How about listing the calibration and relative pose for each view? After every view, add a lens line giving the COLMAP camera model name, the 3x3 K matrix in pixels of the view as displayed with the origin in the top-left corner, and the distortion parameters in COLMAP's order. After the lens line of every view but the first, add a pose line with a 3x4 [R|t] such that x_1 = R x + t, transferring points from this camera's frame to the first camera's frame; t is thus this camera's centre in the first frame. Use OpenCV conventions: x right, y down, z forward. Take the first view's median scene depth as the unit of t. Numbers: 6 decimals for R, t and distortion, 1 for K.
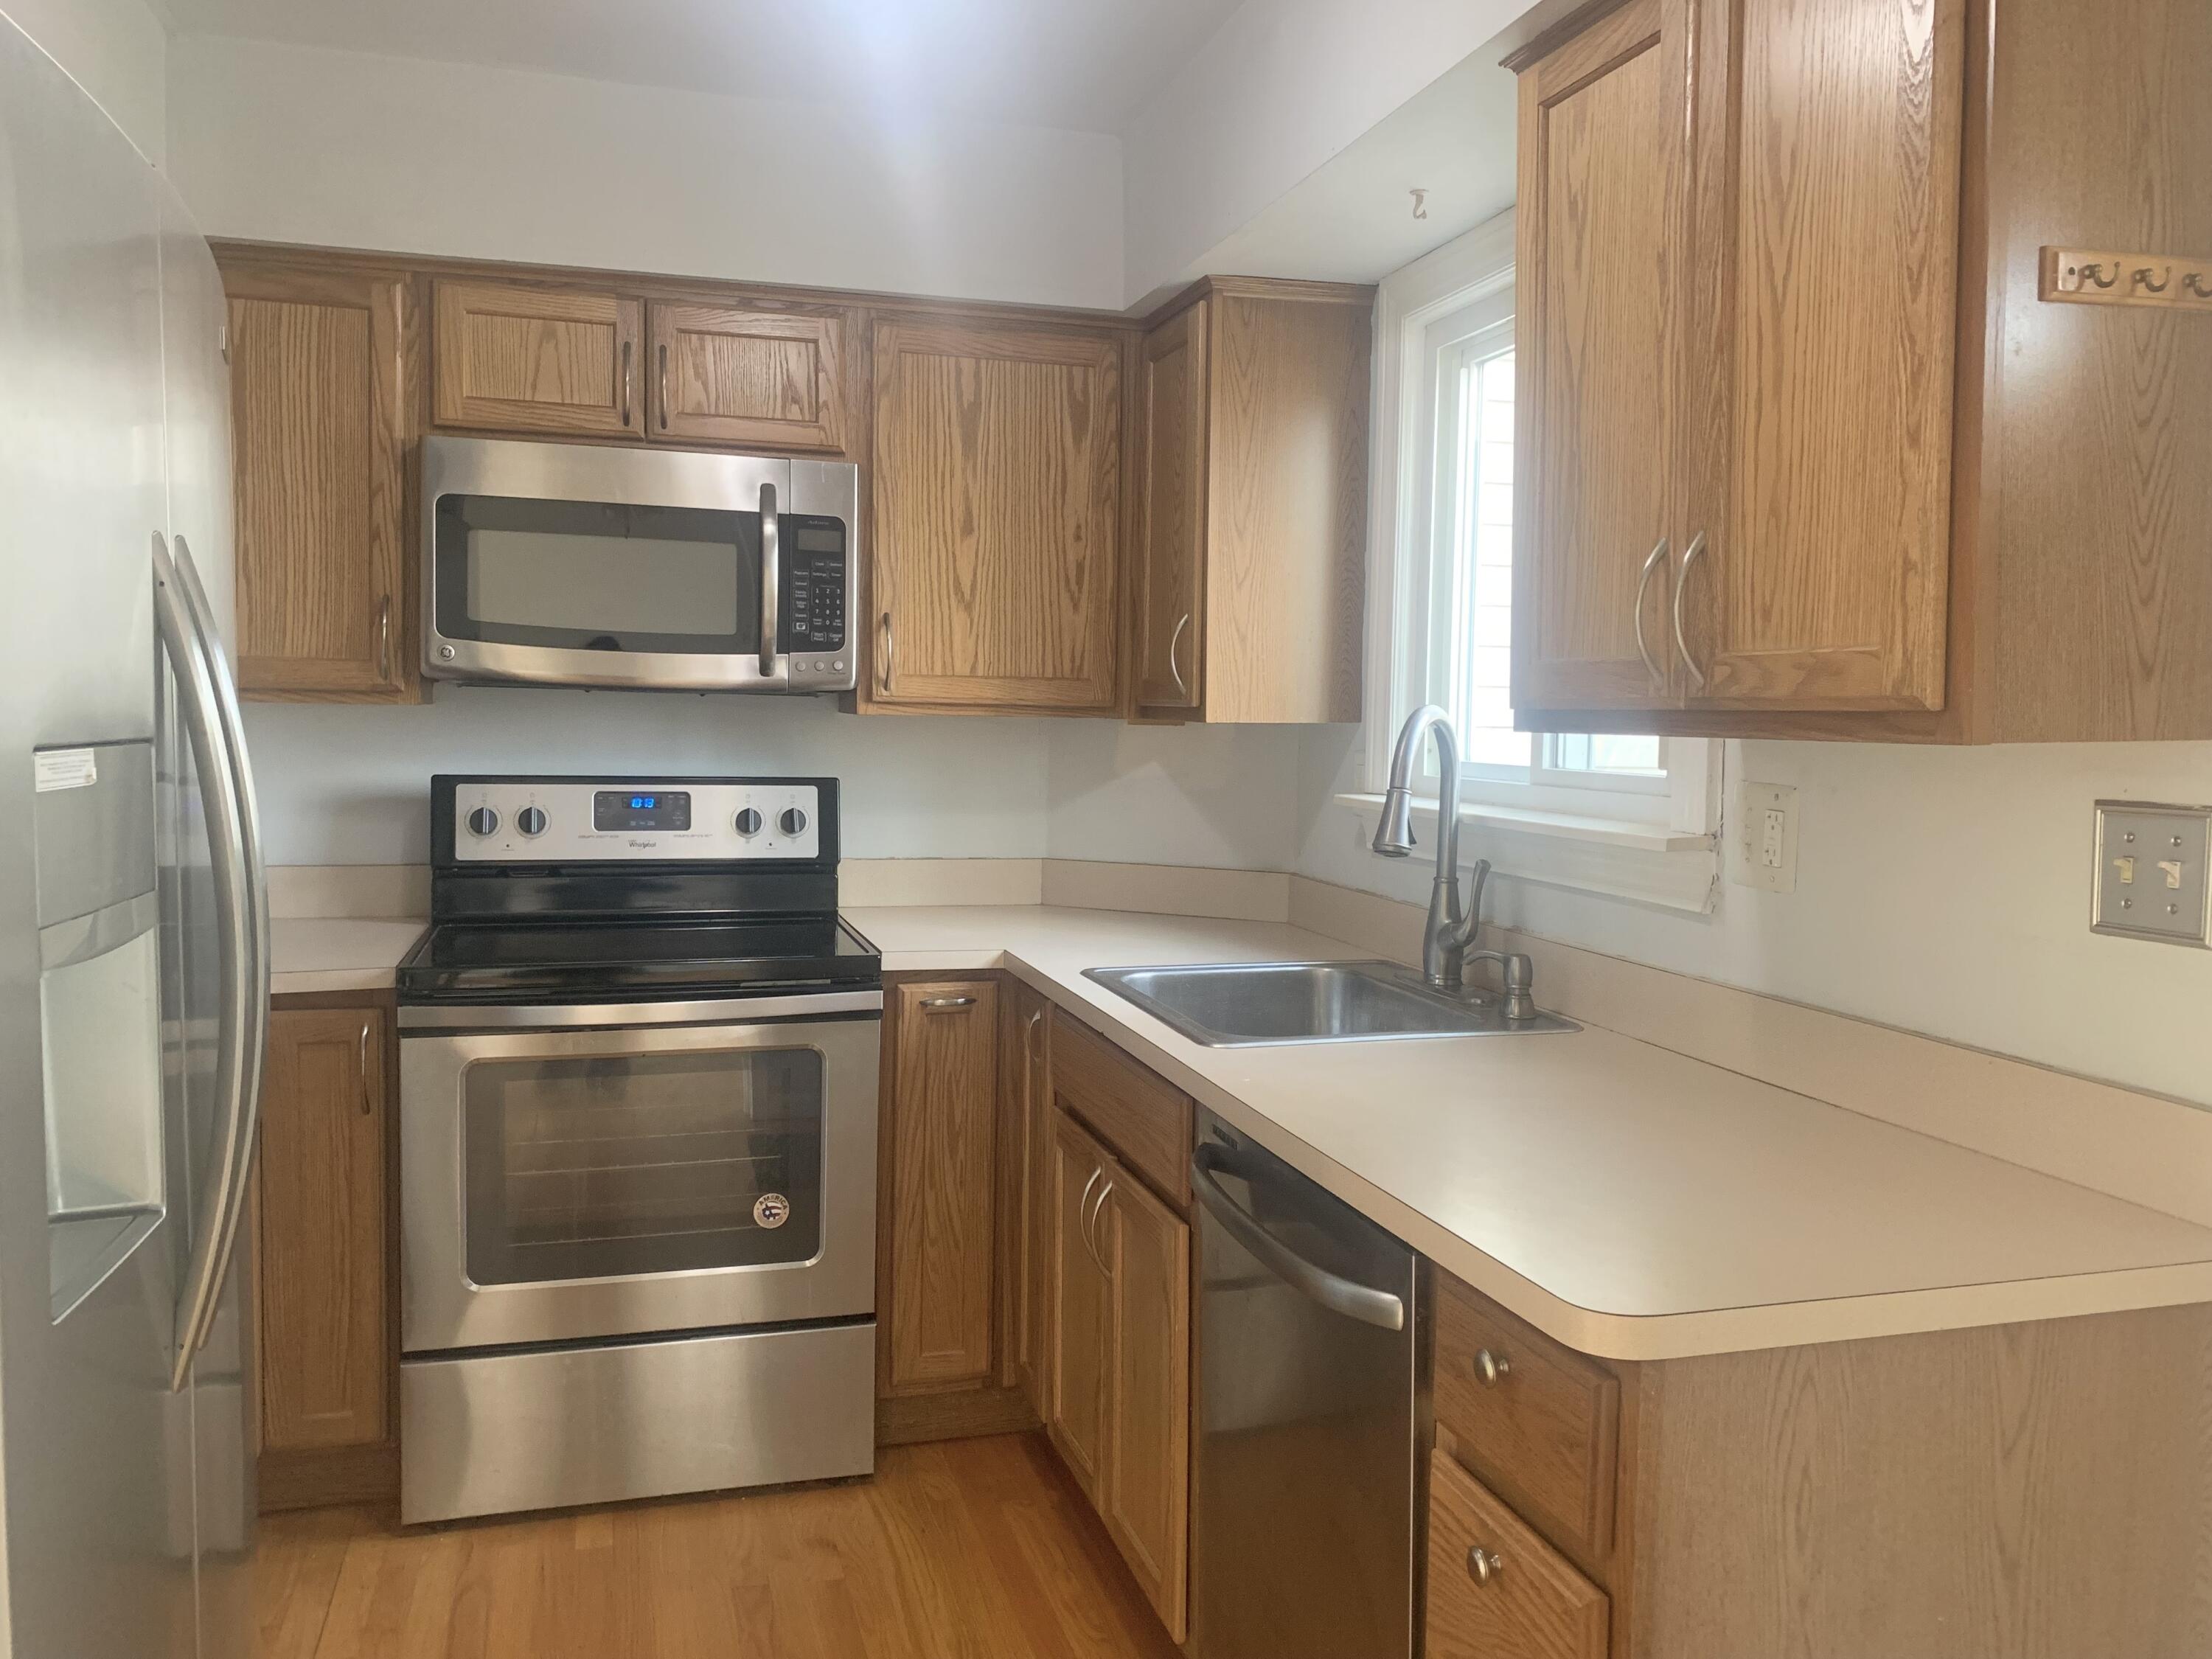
lens RADIAL K [[1684.0, 0, 1100.7], [0, 1684.0, 832.5], [0, 0, 1]] dist [0.044167, -0.044587]
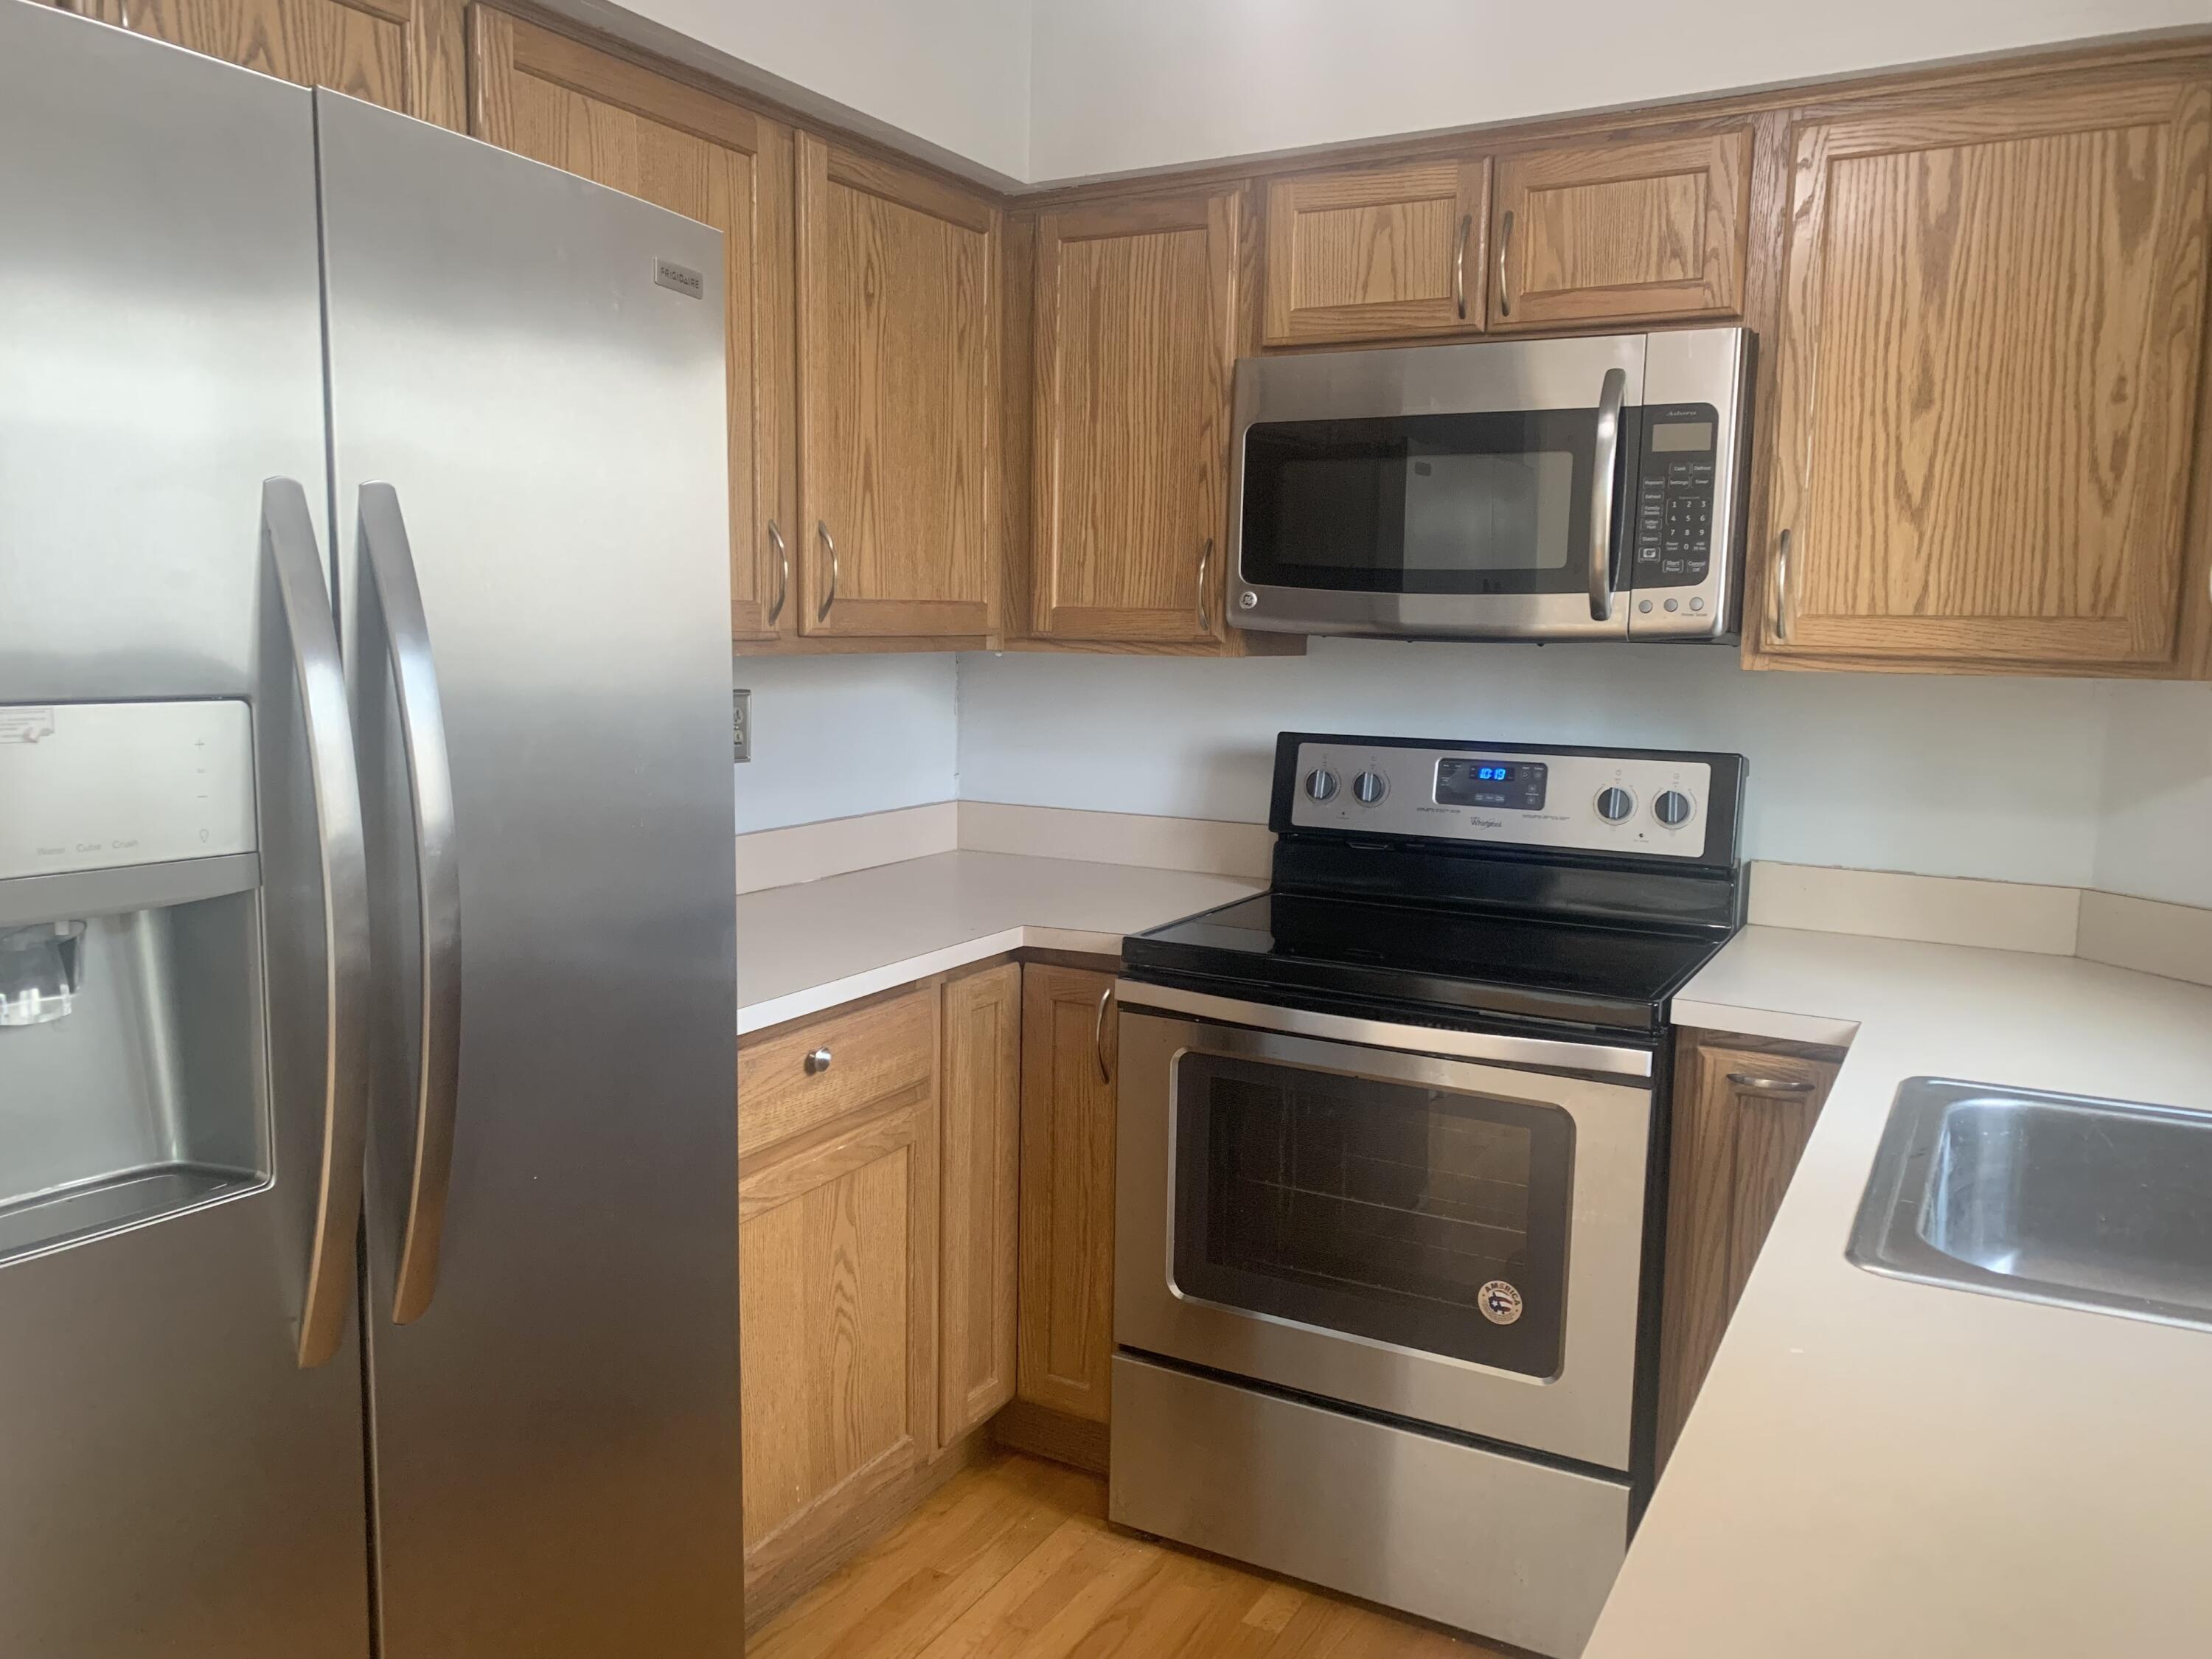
lens RADIAL K [[1684.0, 0, 1119.4], [0, 1684.0, 827.6], [0, 0, 1]] dist [0.044167, -0.044587]
pose [[0.700583, 0.078411, -0.709249, 0.202812], [-0.058065, 0.996912, 0.052858, -0.025229], [0.711204, 0.004151, 0.702973, 0.290462]]
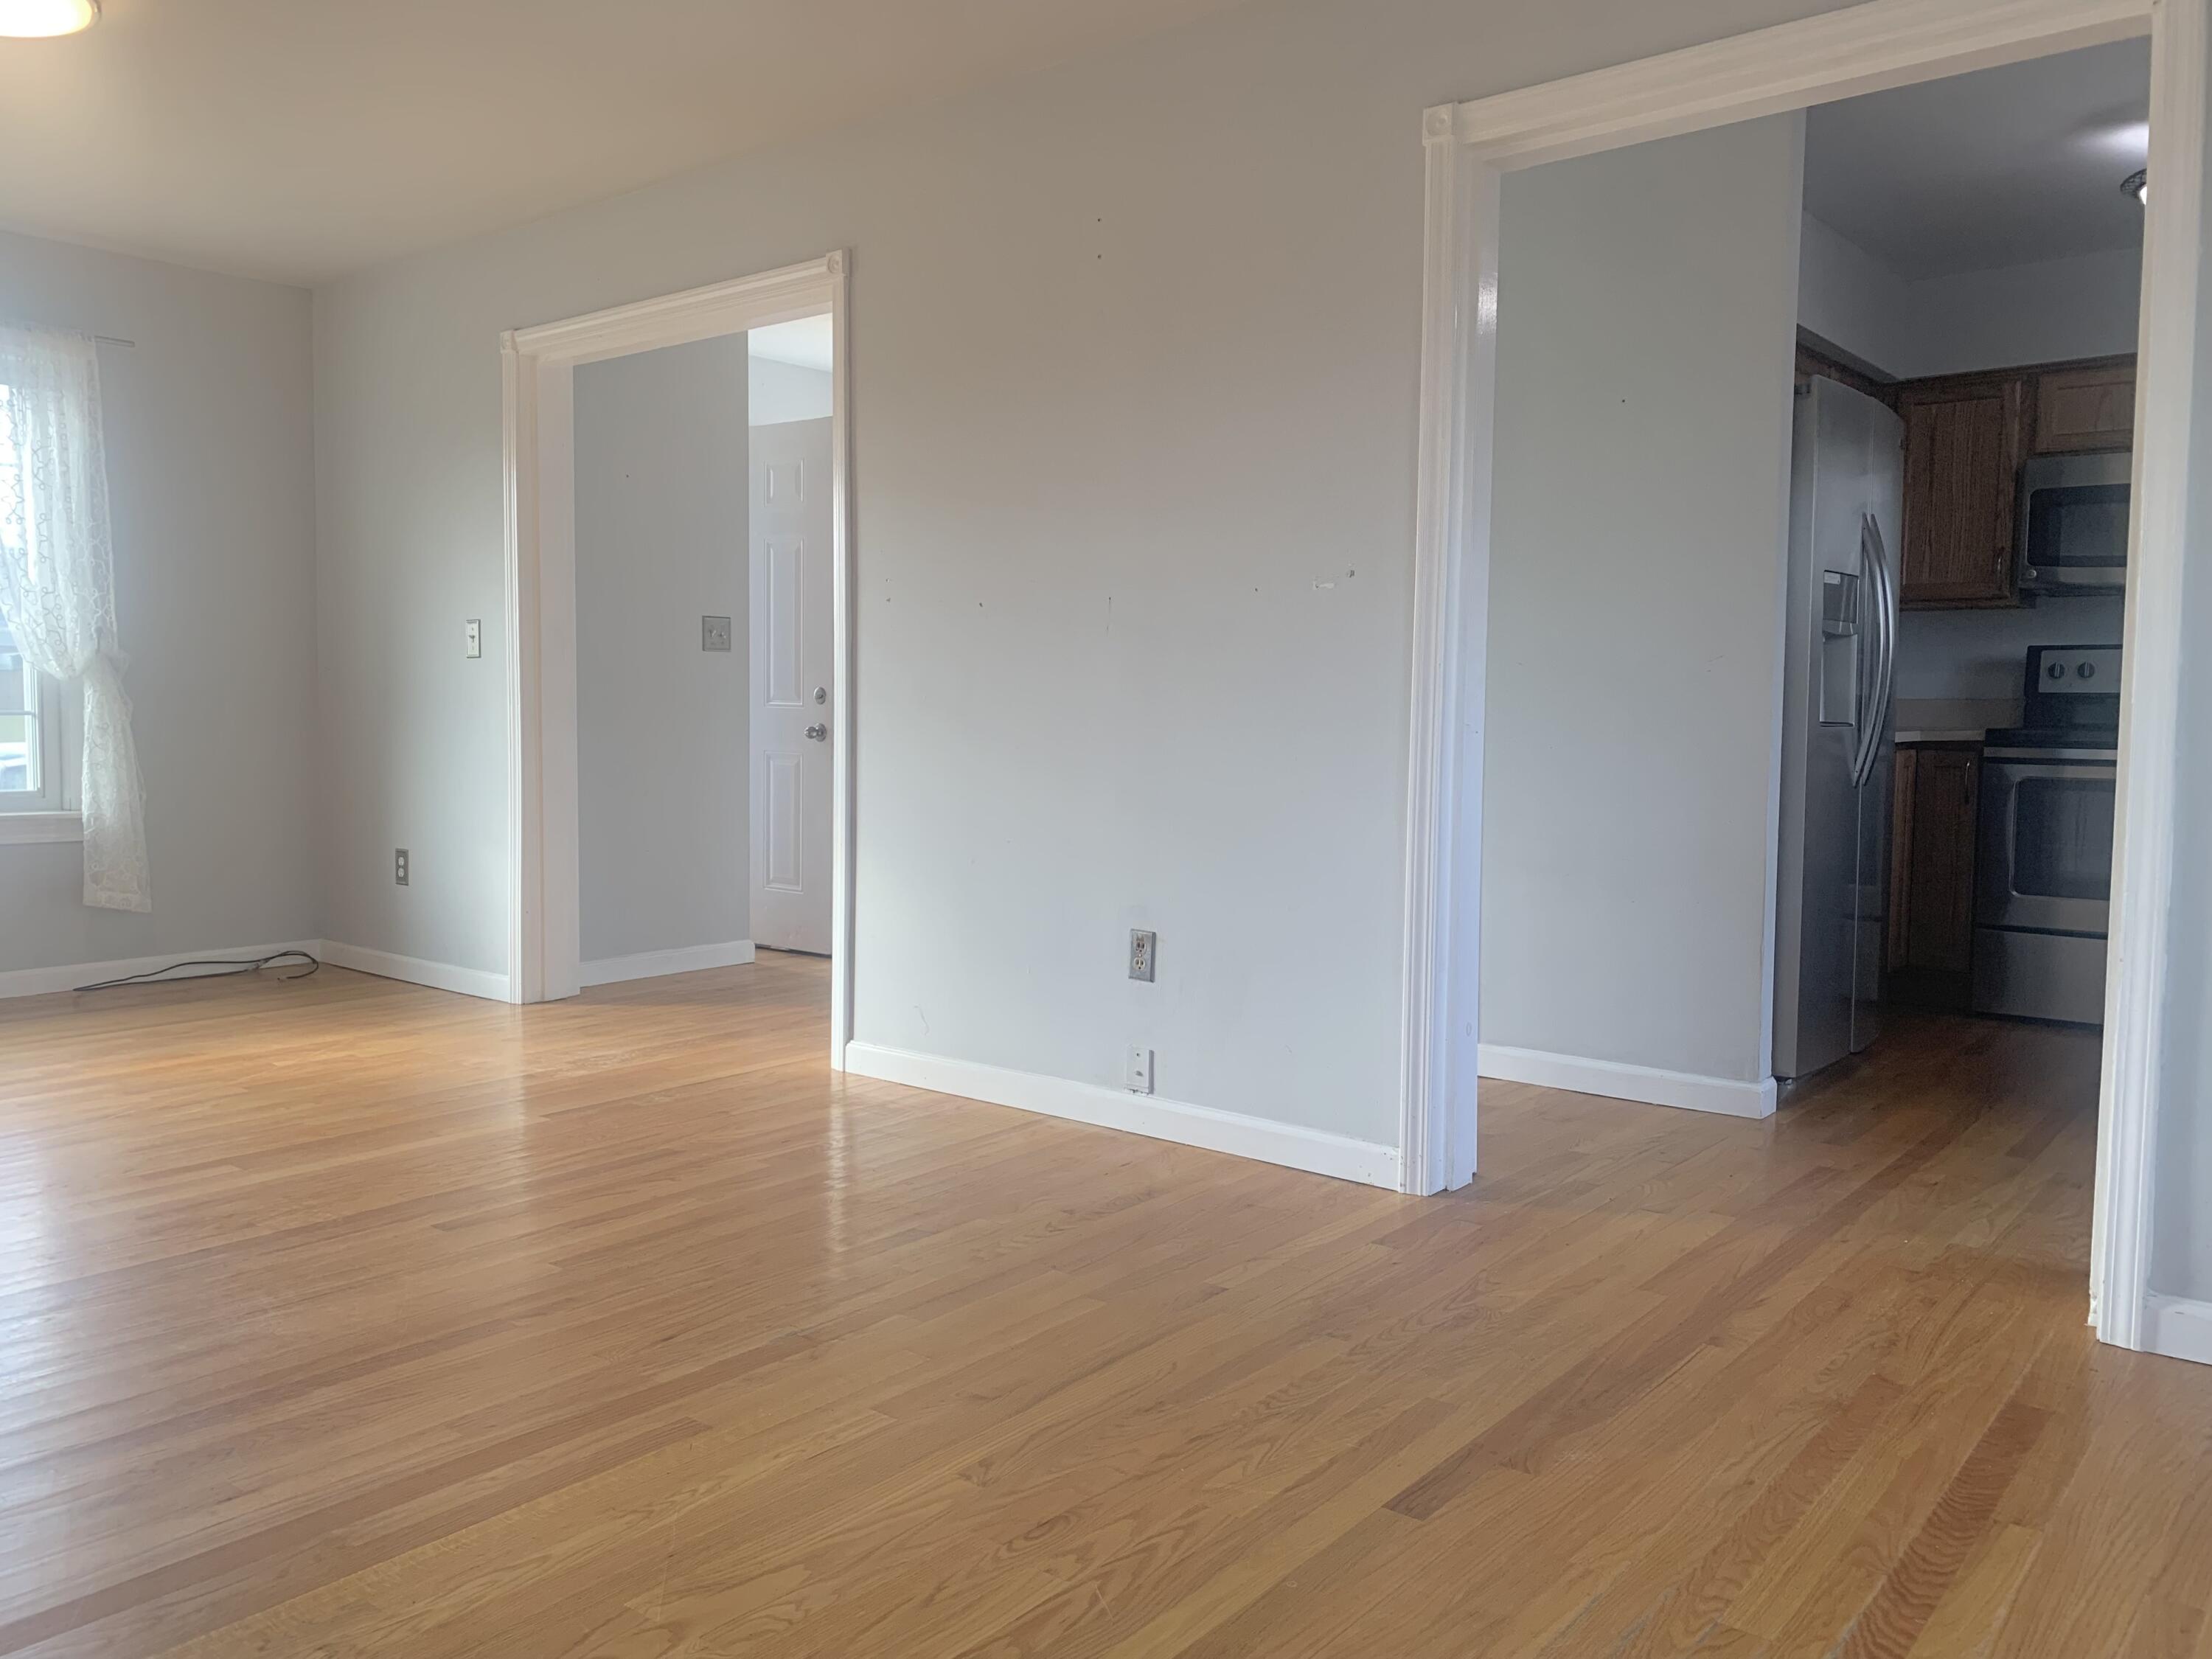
lens RADIAL K [[1684.0, 0, 1079.8], [0, 1684.0, 836.0], [0, 0, 1]] dist [0.044167, -0.044587]
pose [[0.551823, 0.033466, -0.833290, 0.569433], [-0.055735, 0.998441, 0.003190, 0.219816], [0.832097, 0.044683, 0.552827, -0.842442]]
